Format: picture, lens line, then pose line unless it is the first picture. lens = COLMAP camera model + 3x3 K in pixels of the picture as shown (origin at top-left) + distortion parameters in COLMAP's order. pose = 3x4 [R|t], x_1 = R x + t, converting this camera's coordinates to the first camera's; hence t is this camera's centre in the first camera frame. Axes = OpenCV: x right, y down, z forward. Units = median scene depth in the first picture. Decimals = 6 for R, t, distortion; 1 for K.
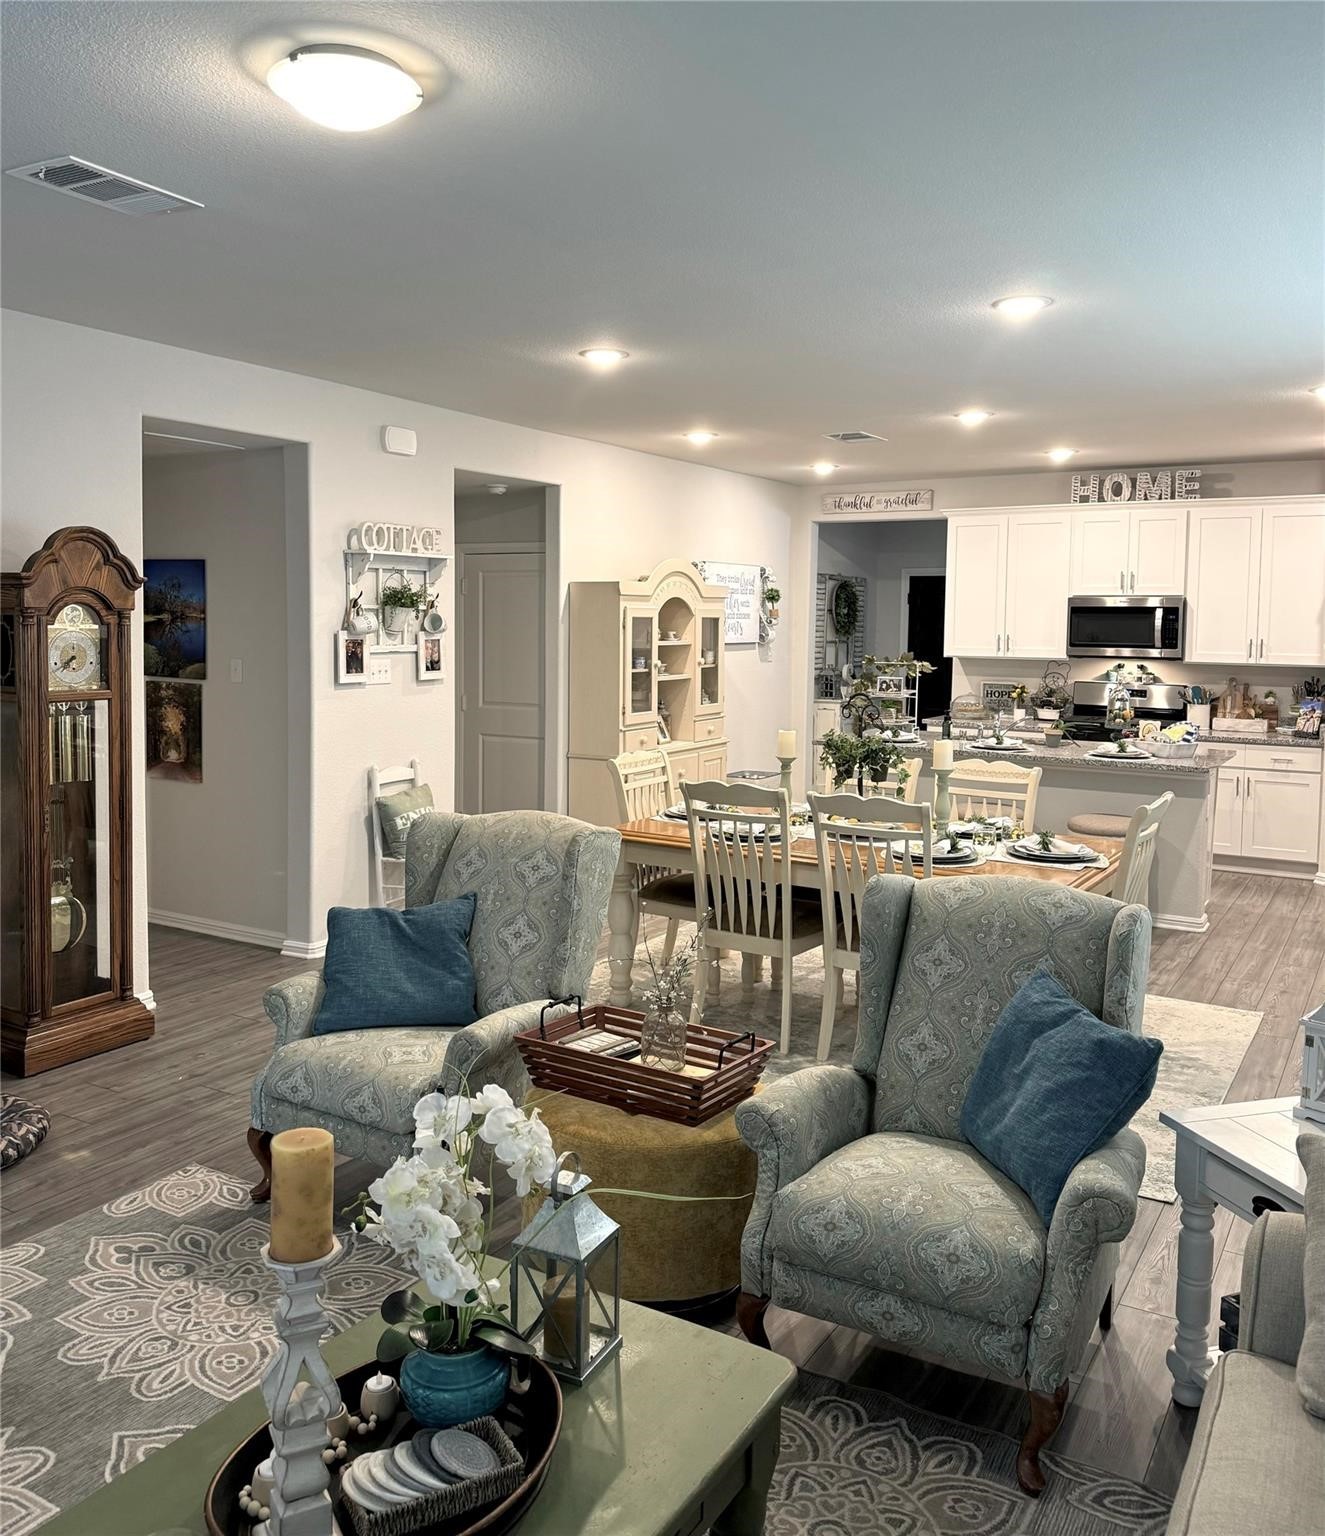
lens RADIAL K [[1288.1, 0, 645.4], [0, 1288.1, 694.9], [0, 0, 1]] dist [0.099625, -0.079686]
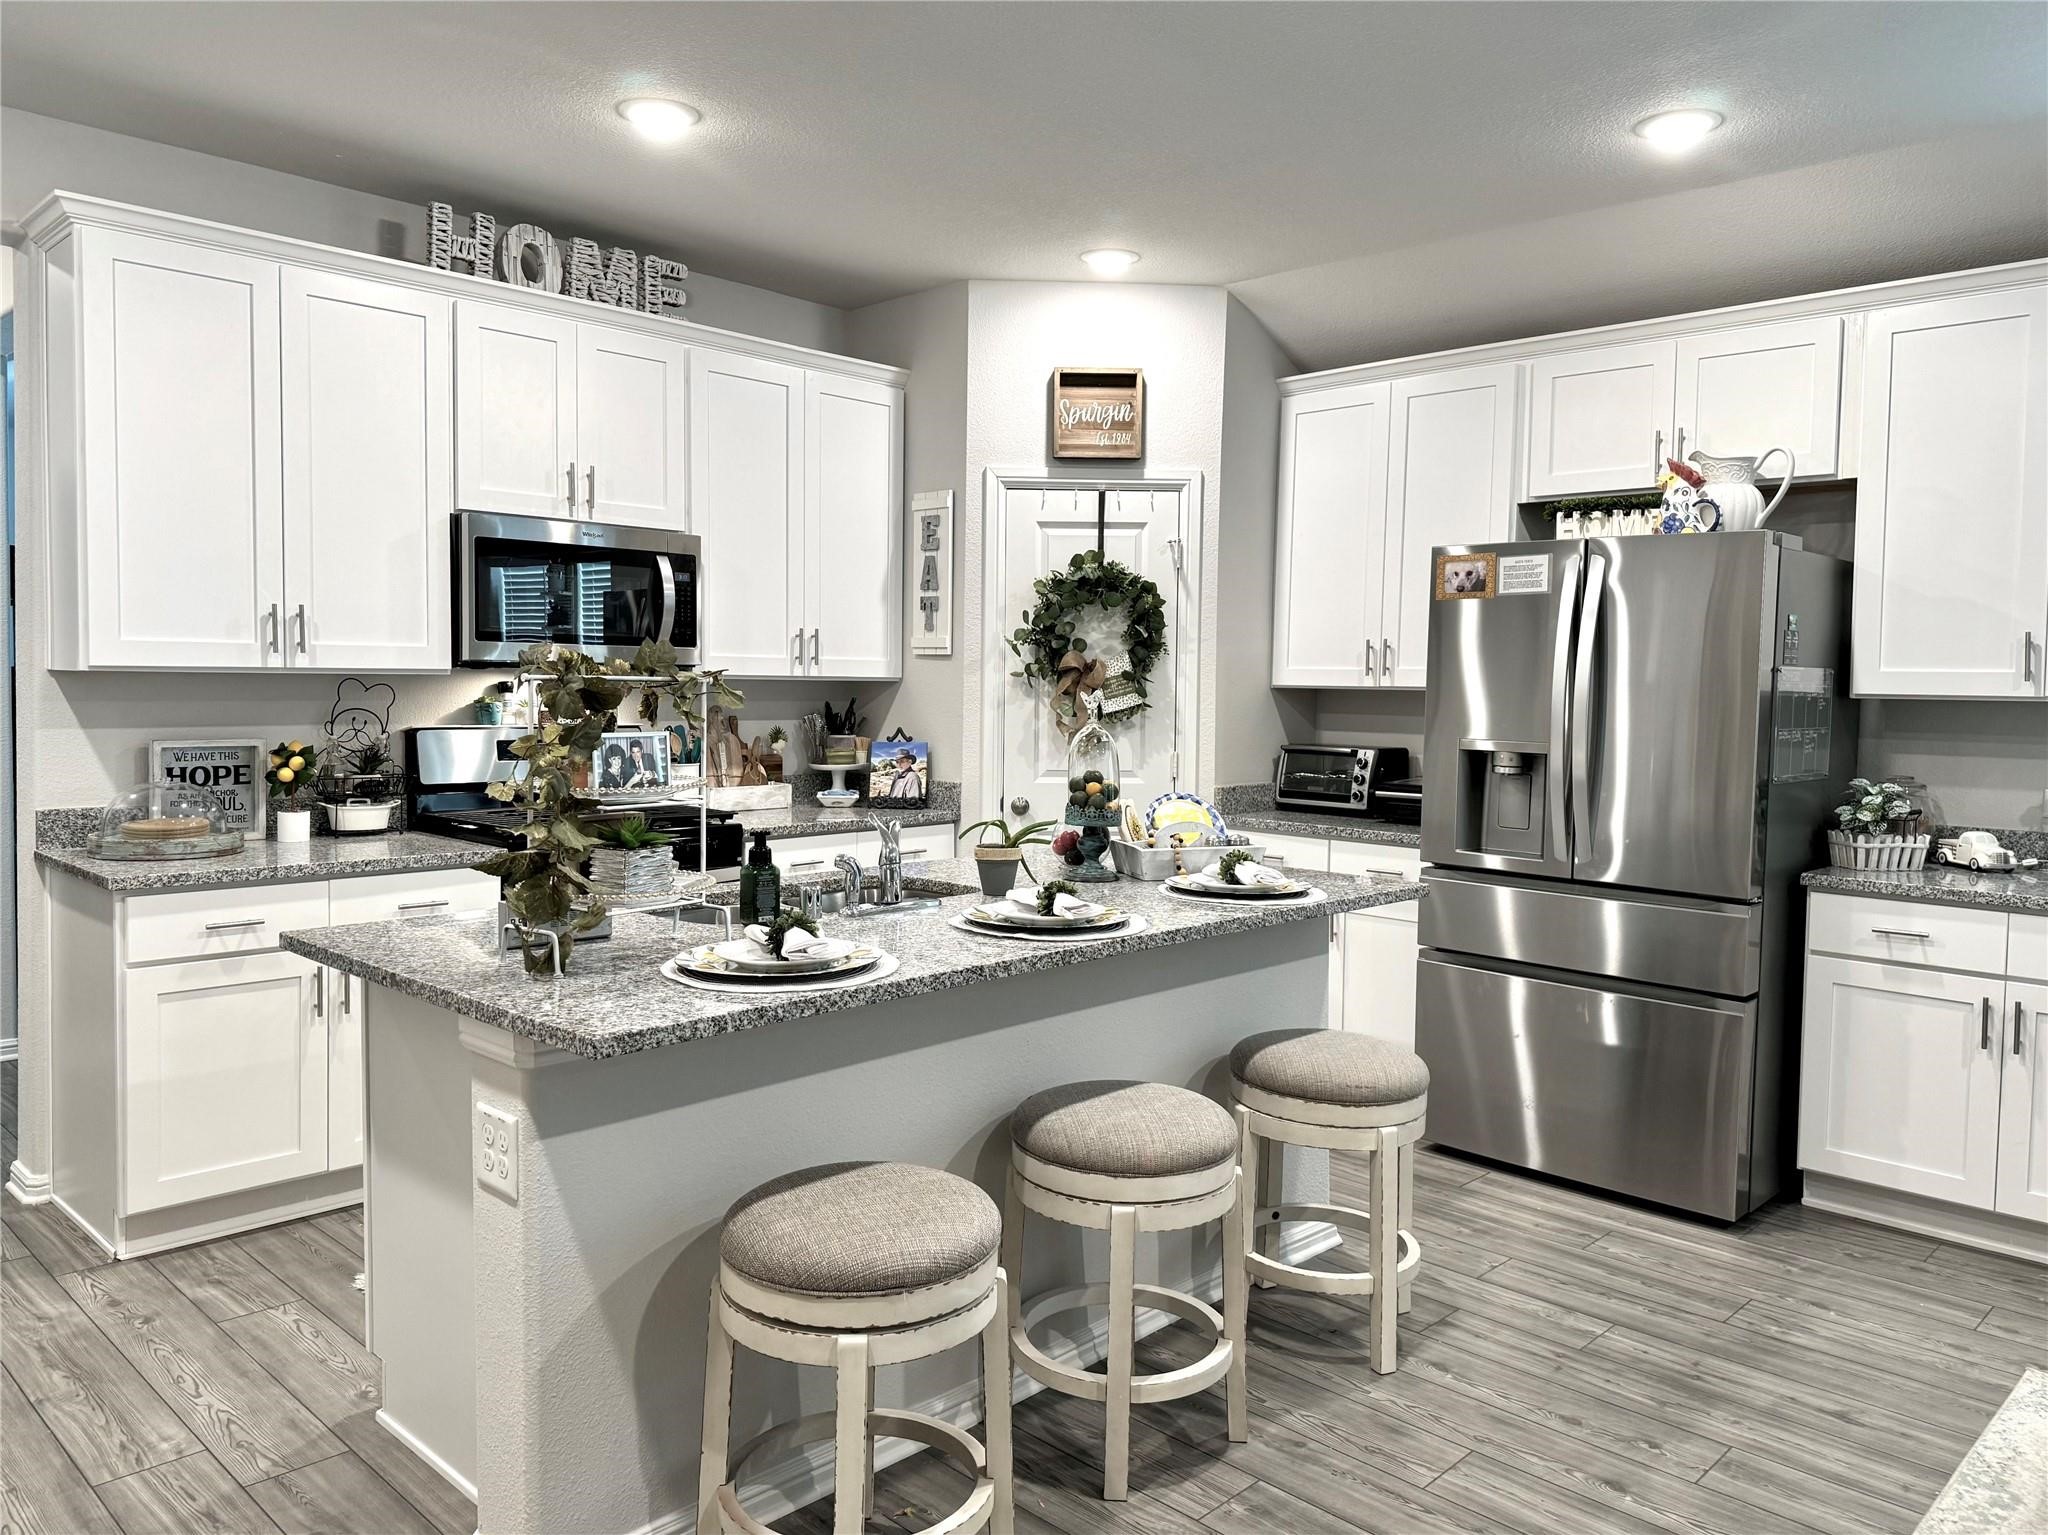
lens RADIAL K [[1463.2, 0, 1031.6], [0, 1463.2, 757.3], [0, 0, 1]] dist [0.081736, -0.092838]
pose [[0.215983, -0.062554, 0.974391, -0.078735], [0.047835, 0.997425, 0.053430, -0.018016], [-0.975225, 0.035071, 0.218419, 0.766763]]
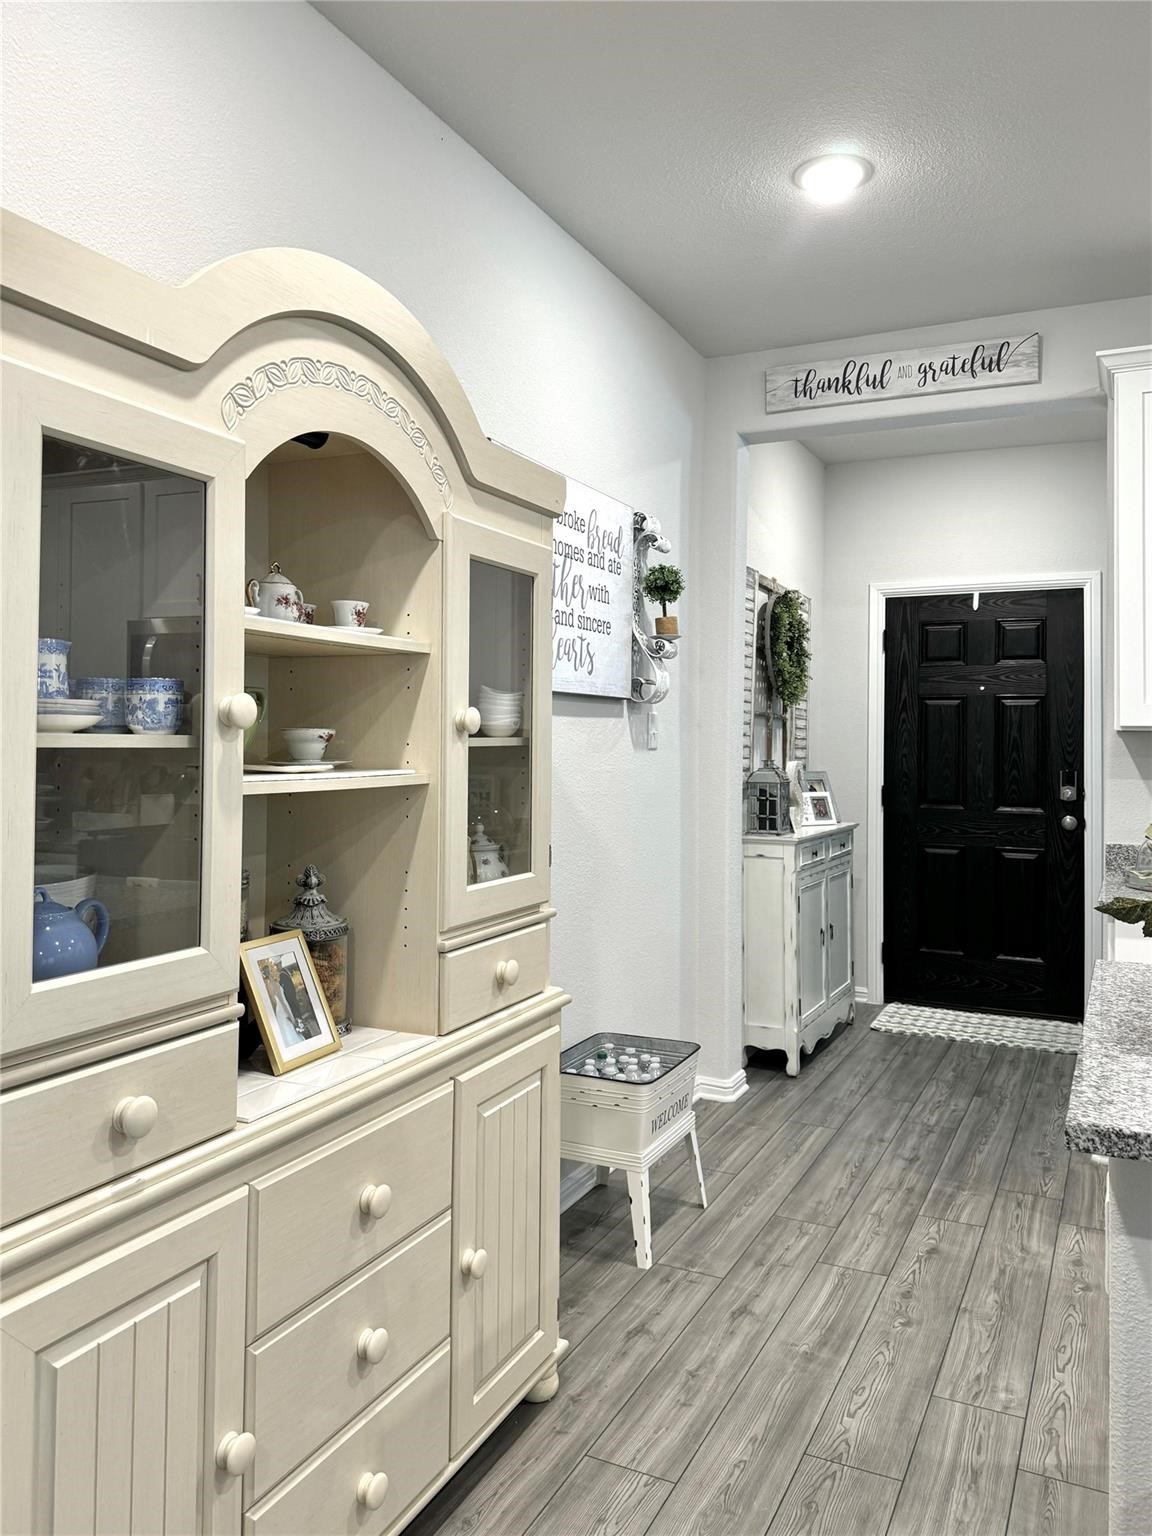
lens RADIAL K [[1146.6, 0, 539.8], [0, 1146.6, 714.9], [0, 0, 1]] dist [0.015617, -0.006142]
pose [[0.997706, -0.001223, 0.067682, 0.040539], [0.006863, 0.996512, -0.083164, -0.007086], [-0.067344, 0.083437, 0.994235, 0.737665]]
